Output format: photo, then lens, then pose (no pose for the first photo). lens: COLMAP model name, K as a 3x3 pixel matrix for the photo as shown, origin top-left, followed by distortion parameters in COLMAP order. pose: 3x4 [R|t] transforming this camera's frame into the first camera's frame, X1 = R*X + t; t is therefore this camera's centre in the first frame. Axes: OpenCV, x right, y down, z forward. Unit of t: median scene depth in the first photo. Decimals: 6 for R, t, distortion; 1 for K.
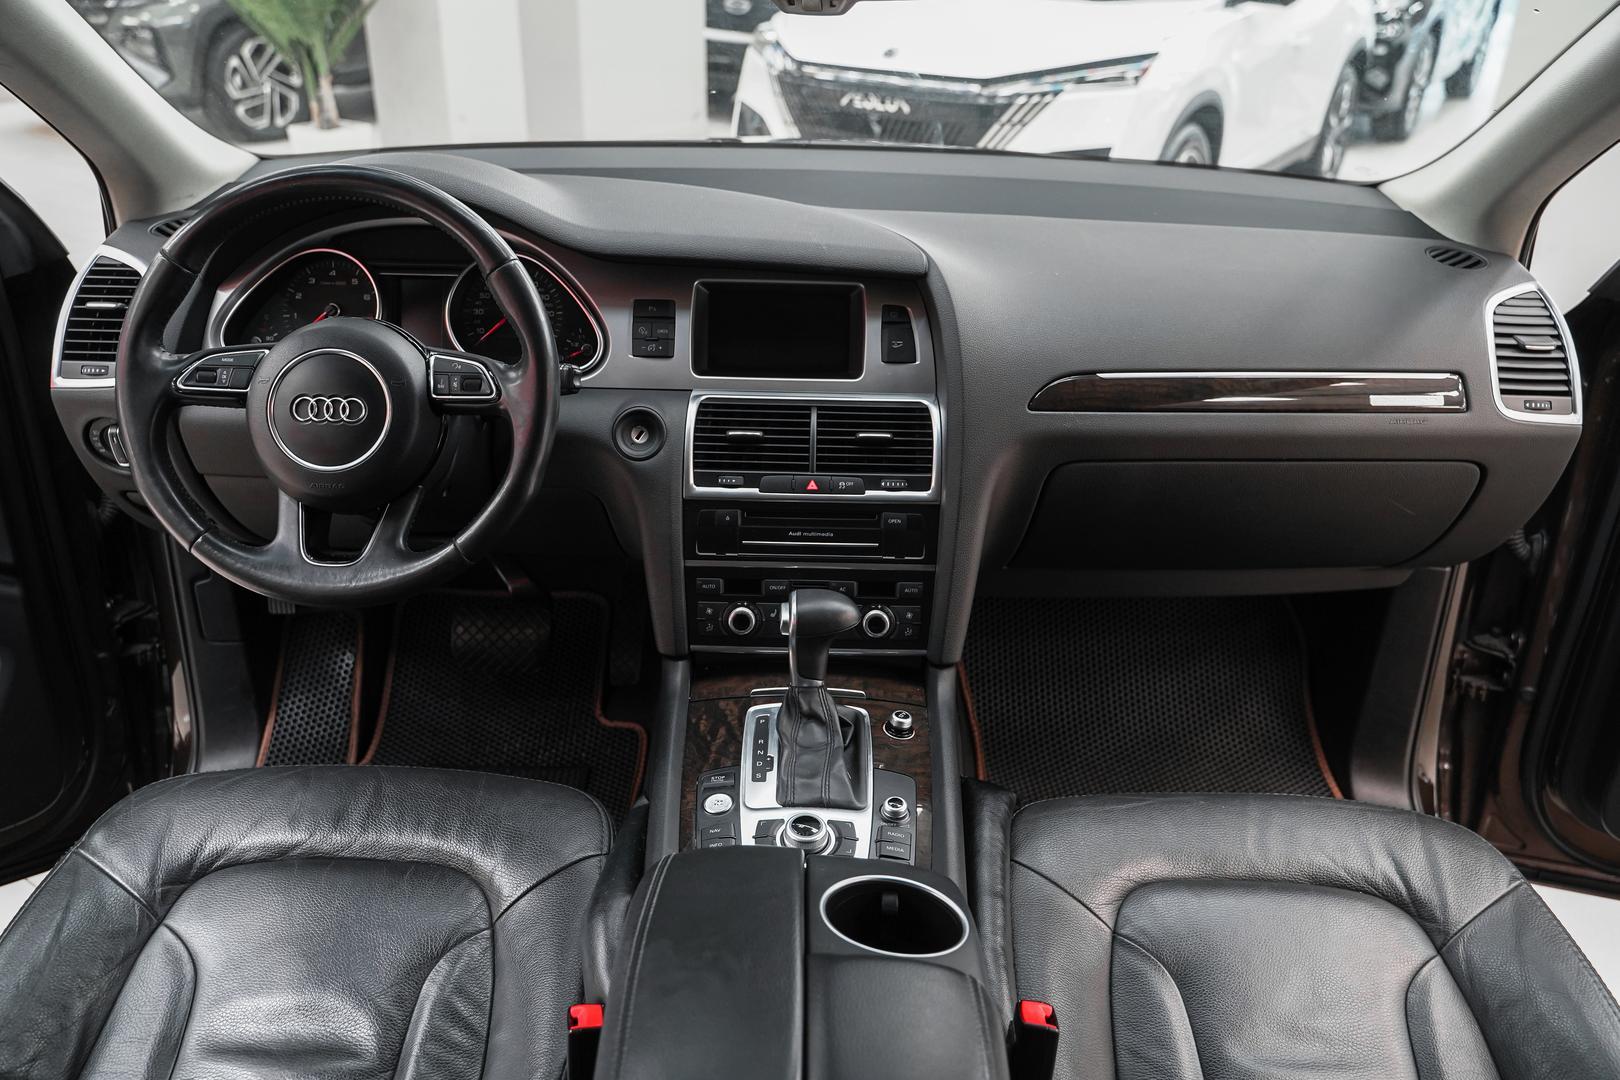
lens RADIAL K [[1306.8, 0, 800.9], [0, 1306.8, 537.3], [0, 0, 1]] dist [-0.003860, 0.001235]
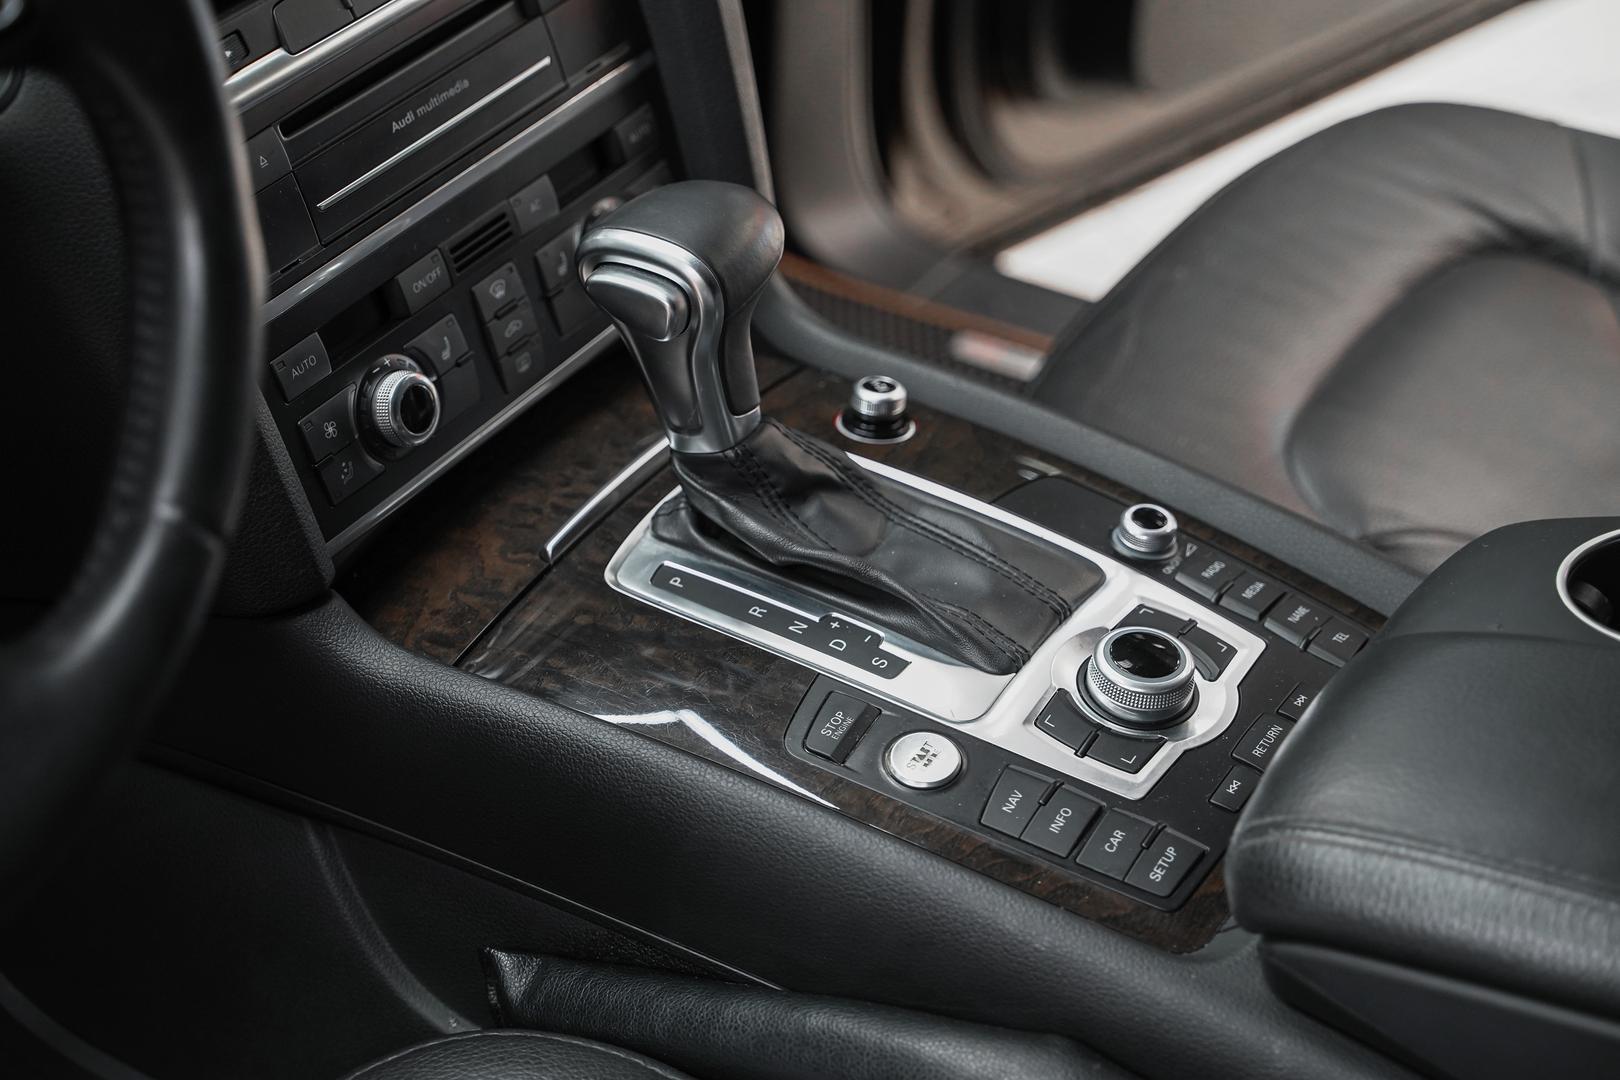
lens RADIAL K [[2903.2, 0, 810.0], [0, 2903.2, 540.0], [0, 0, 1]] dist [-0.001132, -0.074513]
pose [[0.523678, -0.509415, 0.682831, -0.578513], [0.380293, 0.857016, 0.347708, -0.146638], [-0.762325, 0.077589, 0.642527, 0.437334]]
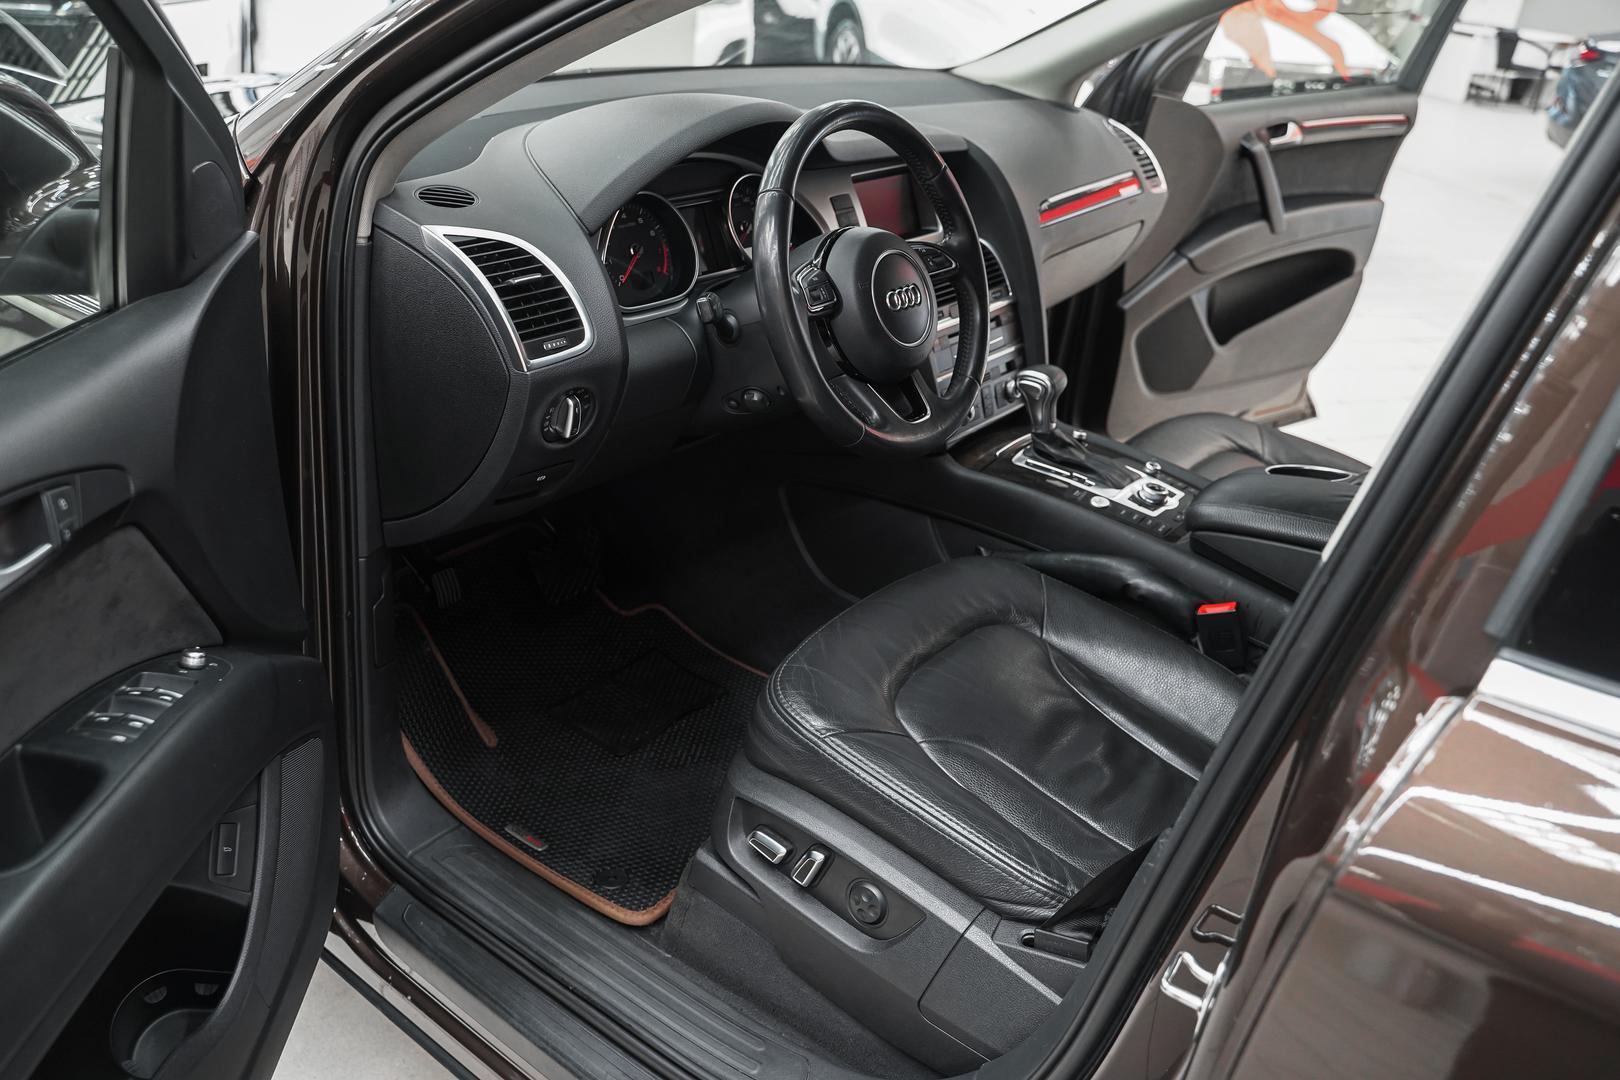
lens RADIAL K [[1306.8, 0, 800.9], [0, 1306.8, 537.3], [0, 0, 1]] dist [-0.003860, 0.001235]
pose [[0.597127, -0.326900, 0.732513, -1.274361], [0.295960, 0.938547, 0.177587, -0.117435], [-0.745551, 0.110753, 0.657181, 0.251471]]
